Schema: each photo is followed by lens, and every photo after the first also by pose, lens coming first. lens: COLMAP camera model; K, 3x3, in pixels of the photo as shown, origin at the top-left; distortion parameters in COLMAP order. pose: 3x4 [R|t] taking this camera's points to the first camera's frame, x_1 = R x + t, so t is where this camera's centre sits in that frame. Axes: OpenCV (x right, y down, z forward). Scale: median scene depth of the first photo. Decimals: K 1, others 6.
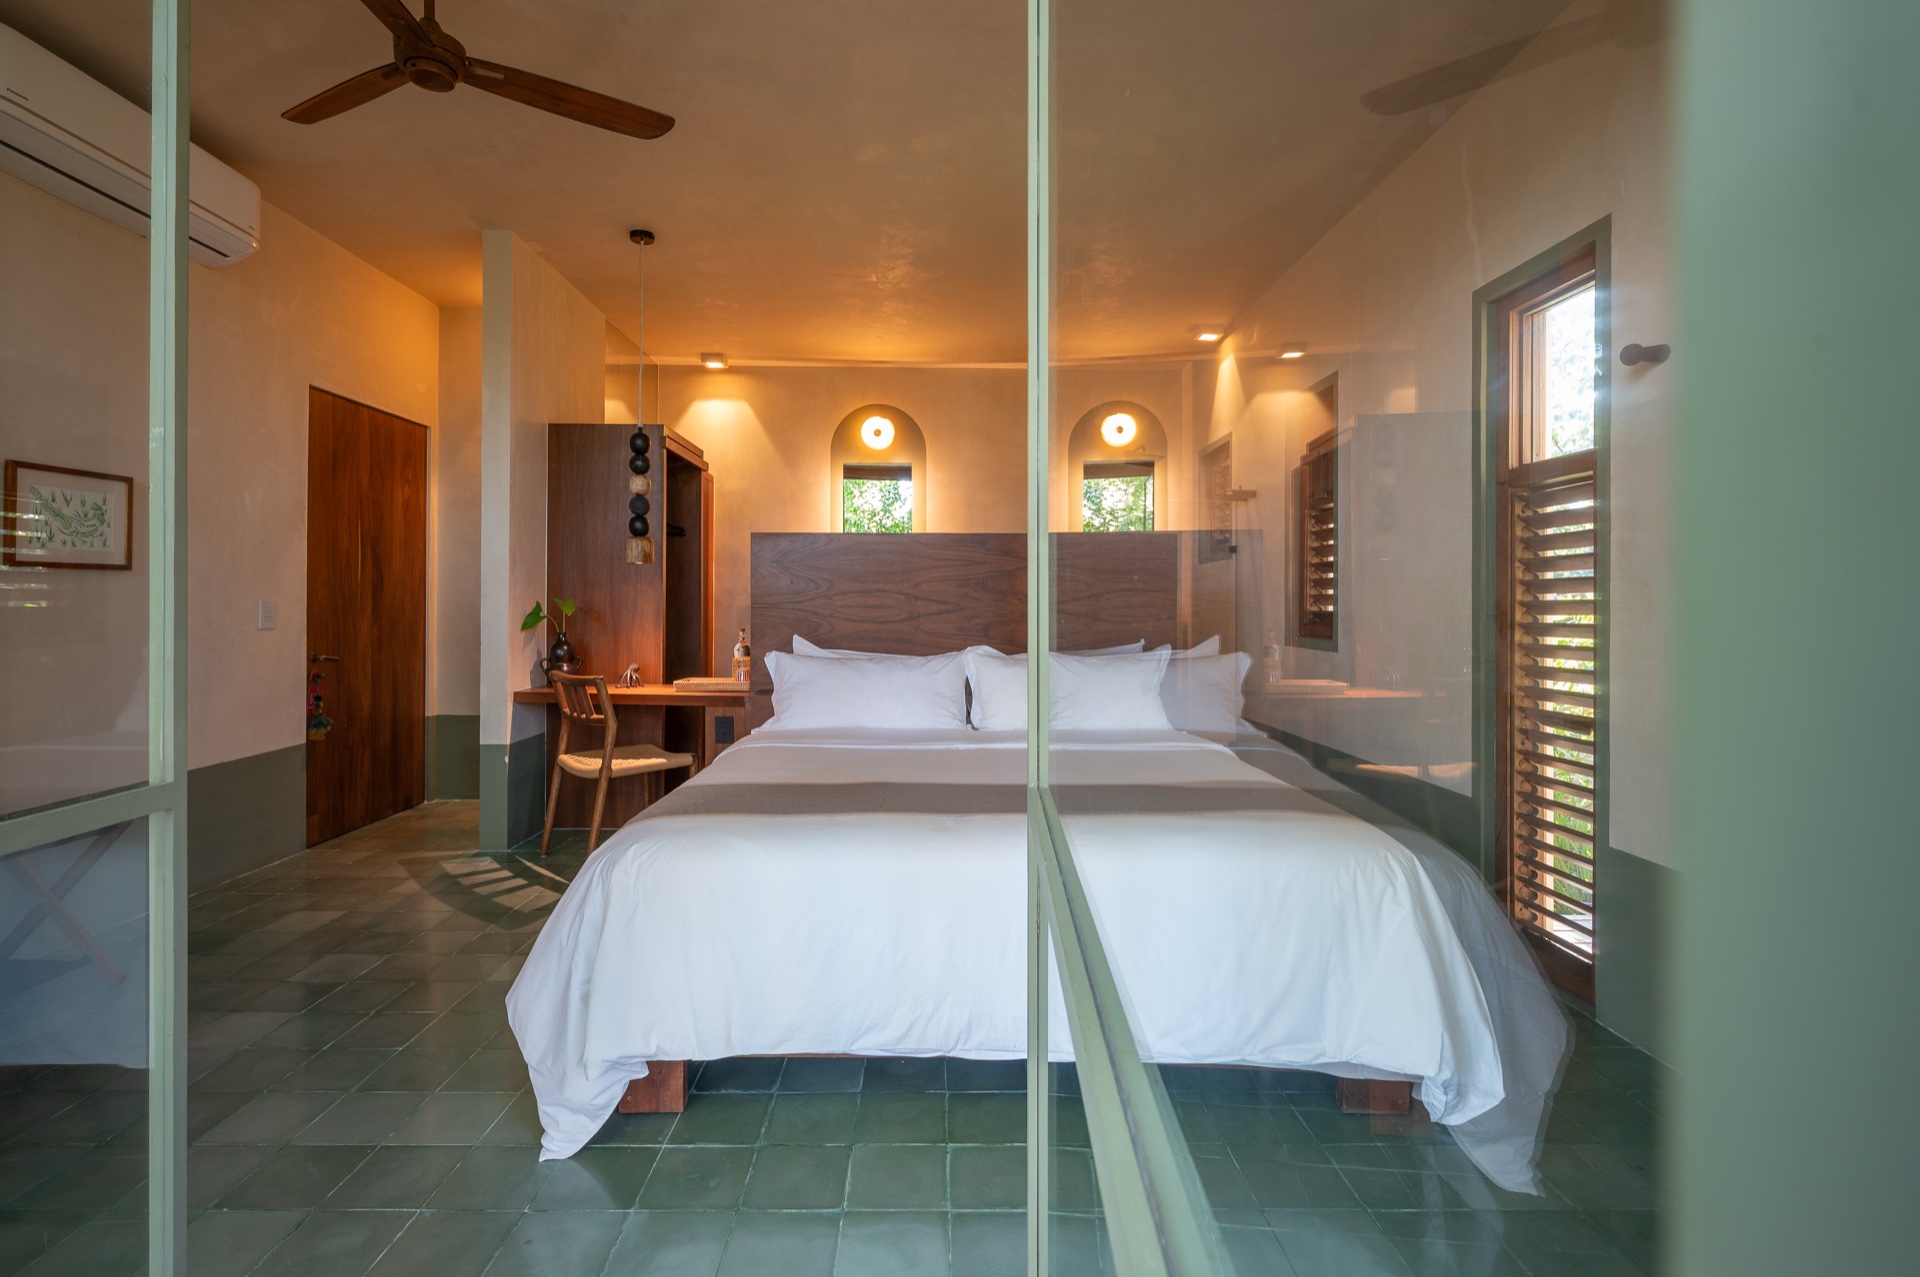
lens RADIAL K [[911.4, 0, 957.5], [0, 911.4, 600.3], [0, 0, 1]] dist [-0.001245, 0.000352]
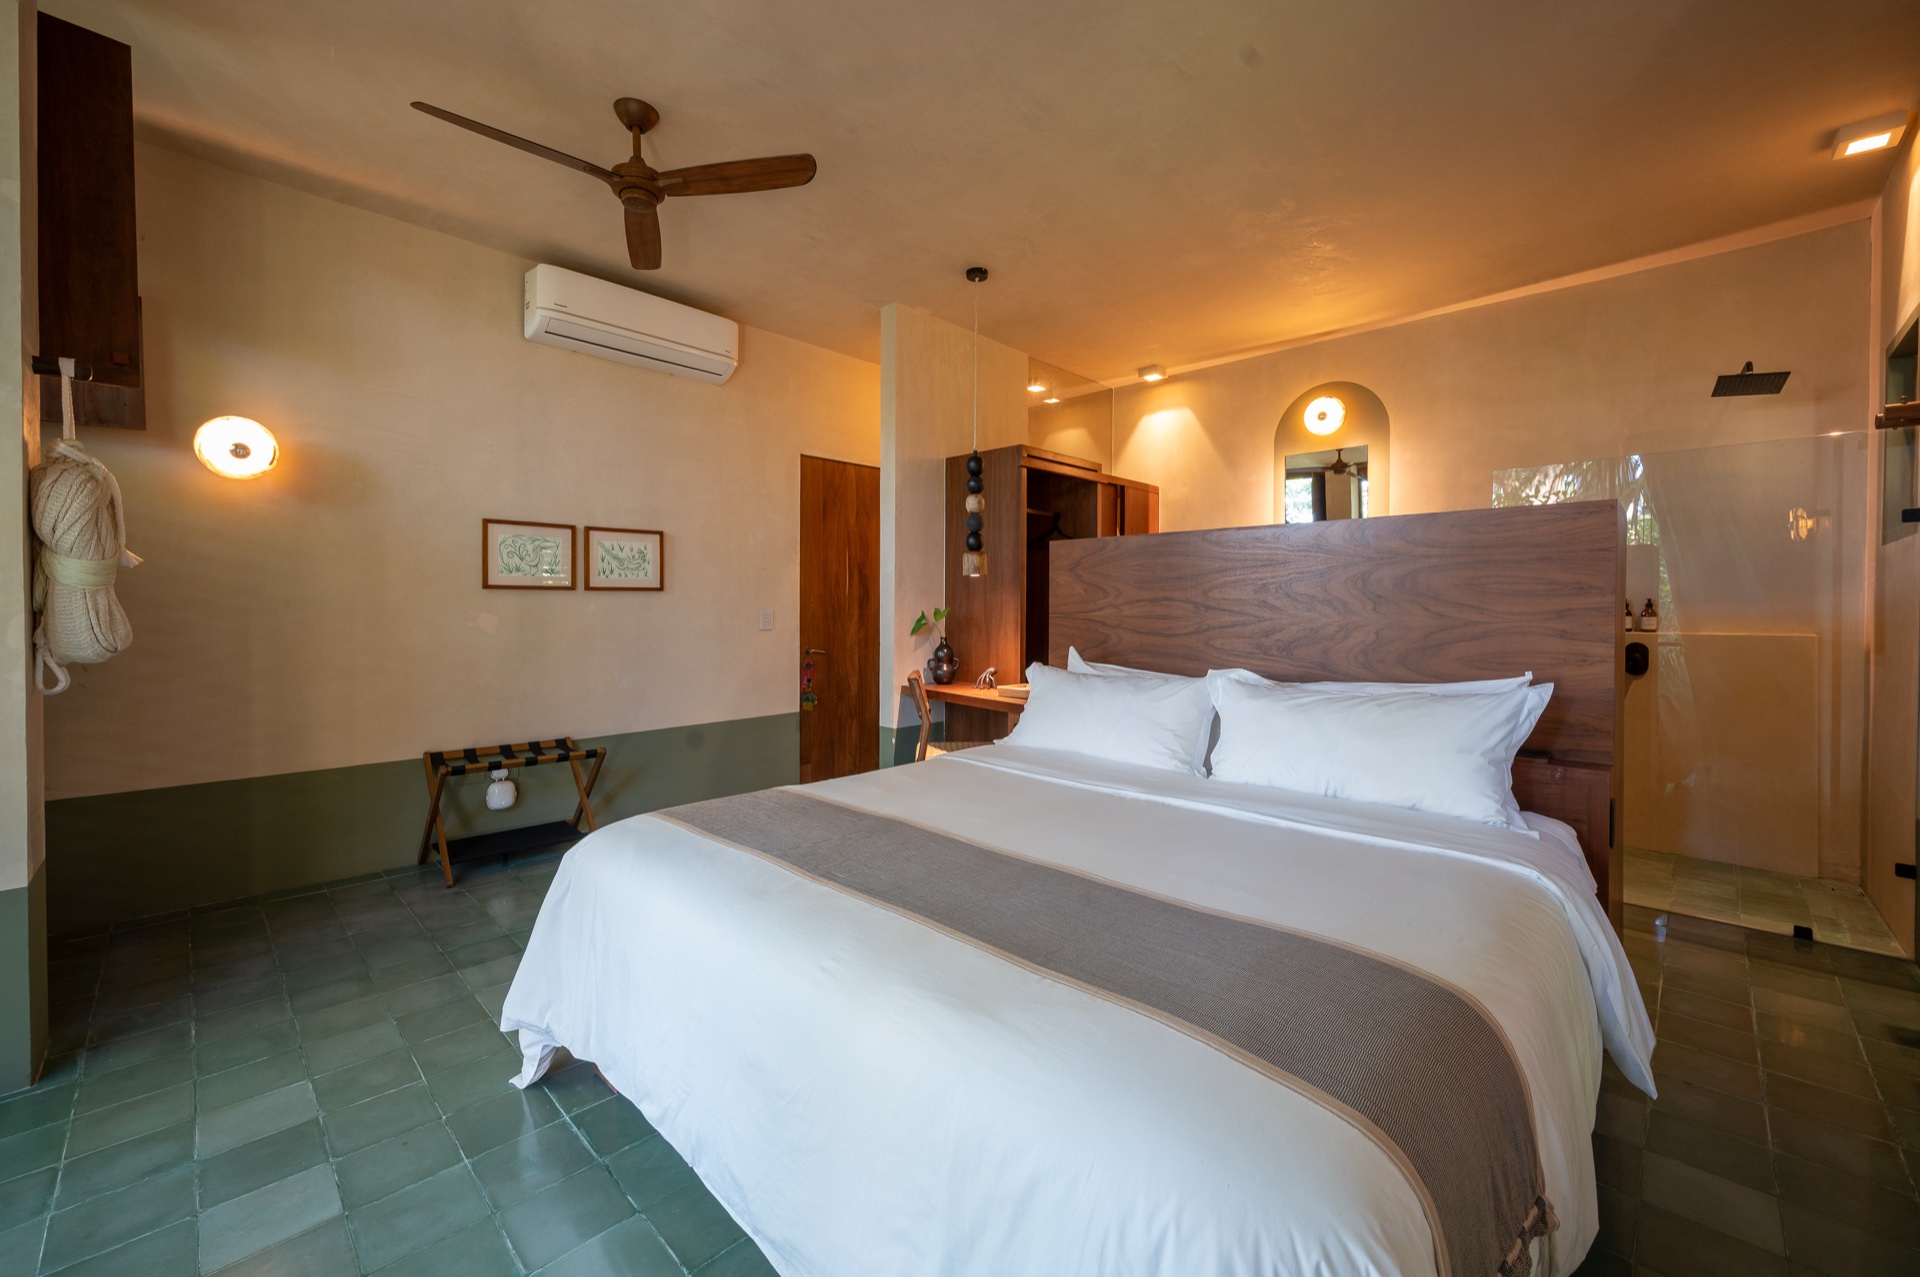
lens RADIAL K [[790.2, 0, 853.5], [0, 790.2, 617.2], [0, 0, 1]] dist [-0.000313, 0.000336]
pose [[0.690553, 0.006531, -0.723252, 0.219545], [0.002295, 0.999934, 0.011221, -0.001965], [0.723278, -0.009409, 0.690493, 0.225372]]
